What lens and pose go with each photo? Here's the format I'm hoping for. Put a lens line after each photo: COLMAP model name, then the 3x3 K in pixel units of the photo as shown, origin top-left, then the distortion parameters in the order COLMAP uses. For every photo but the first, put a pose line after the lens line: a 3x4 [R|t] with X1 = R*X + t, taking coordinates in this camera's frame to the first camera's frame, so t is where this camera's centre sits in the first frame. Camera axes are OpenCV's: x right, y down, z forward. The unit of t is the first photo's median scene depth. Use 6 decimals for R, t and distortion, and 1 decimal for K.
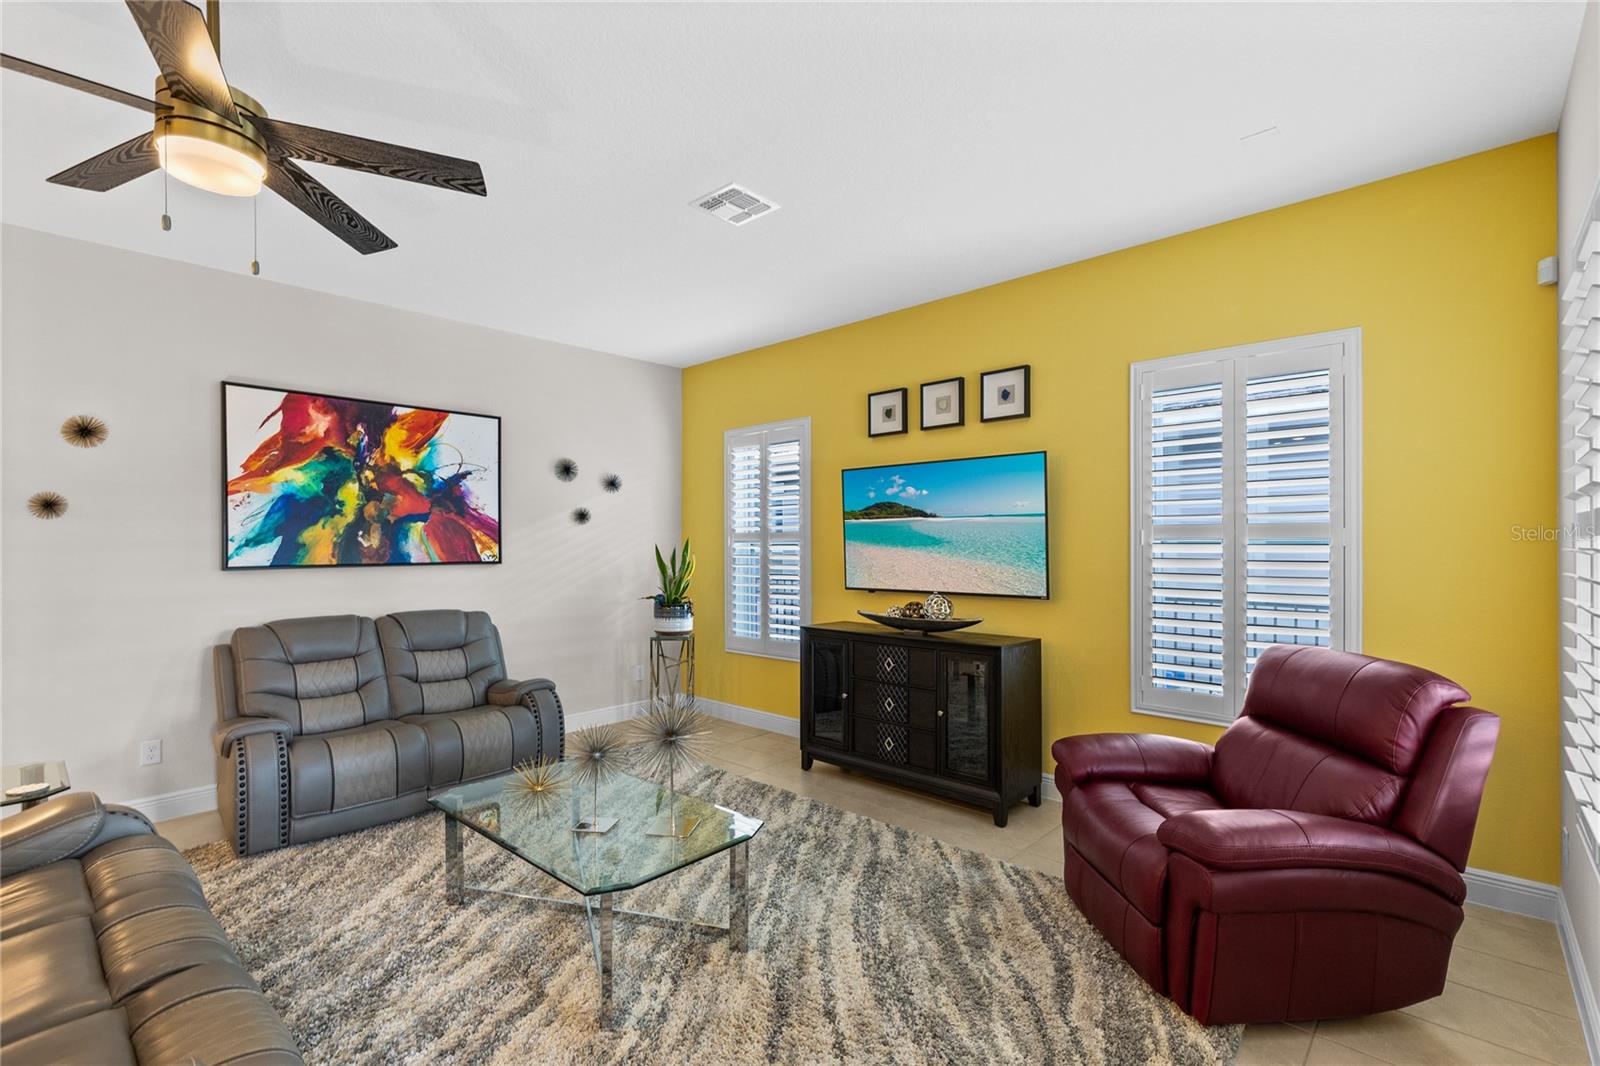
lens RADIAL K [[737.3, 0, 806.7], [0, 737.3, 539.5], [0, 0, 1]] dist [0.000748, -0.000162]
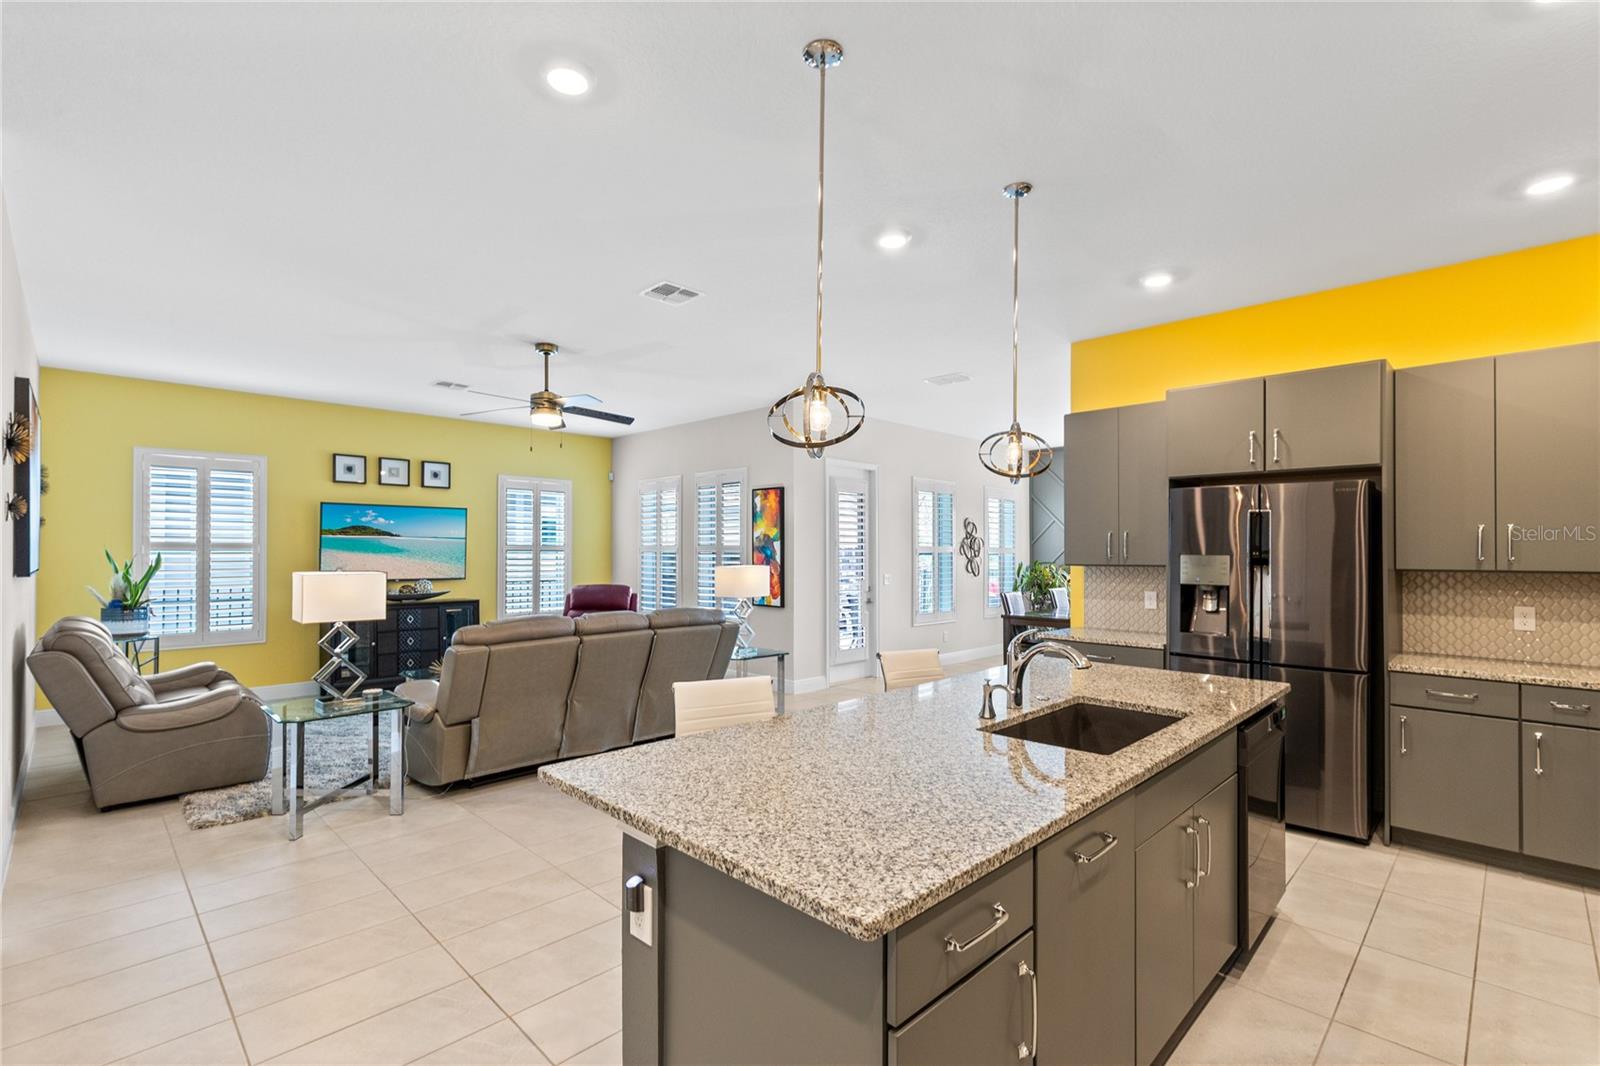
lens RADIAL K [[722.8, 0, 800.9], [0, 722.8, 545.2], [0, 0, 1]] dist [-0.002403, -0.000522]
pose [[0.046069, 0.020818, 0.998721, -1.580291], [-0.006141, 0.999770, -0.020557, 0.021109], [-0.998919, -0.005186, 0.046186, -0.046362]]
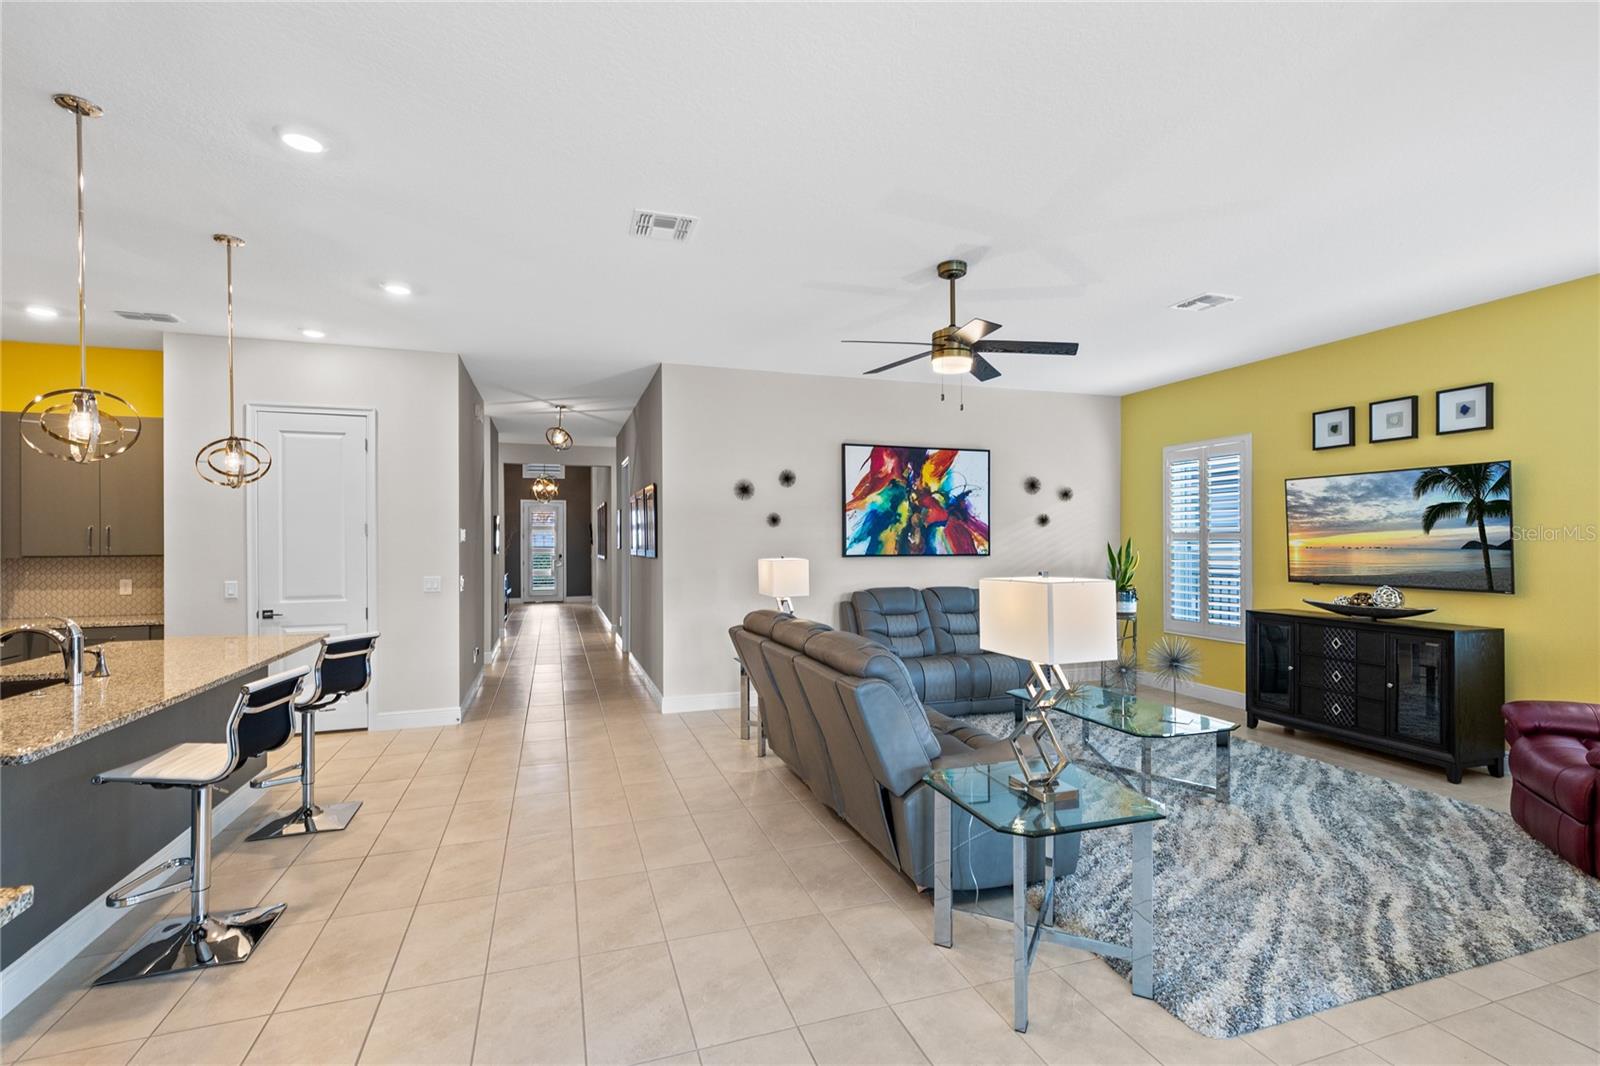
lens RADIAL K [[731.9, 0, 796.6], [0, 731.9, 536.7], [0, 0, 1]] dist [-0.000844, -0.000685]
pose [[0.872085, 0.000675, -0.489354, -0.070339], [-0.000507, 1.000000, 0.000475, -0.004263], [0.489354, -0.000167, 0.872085, -0.457763]]
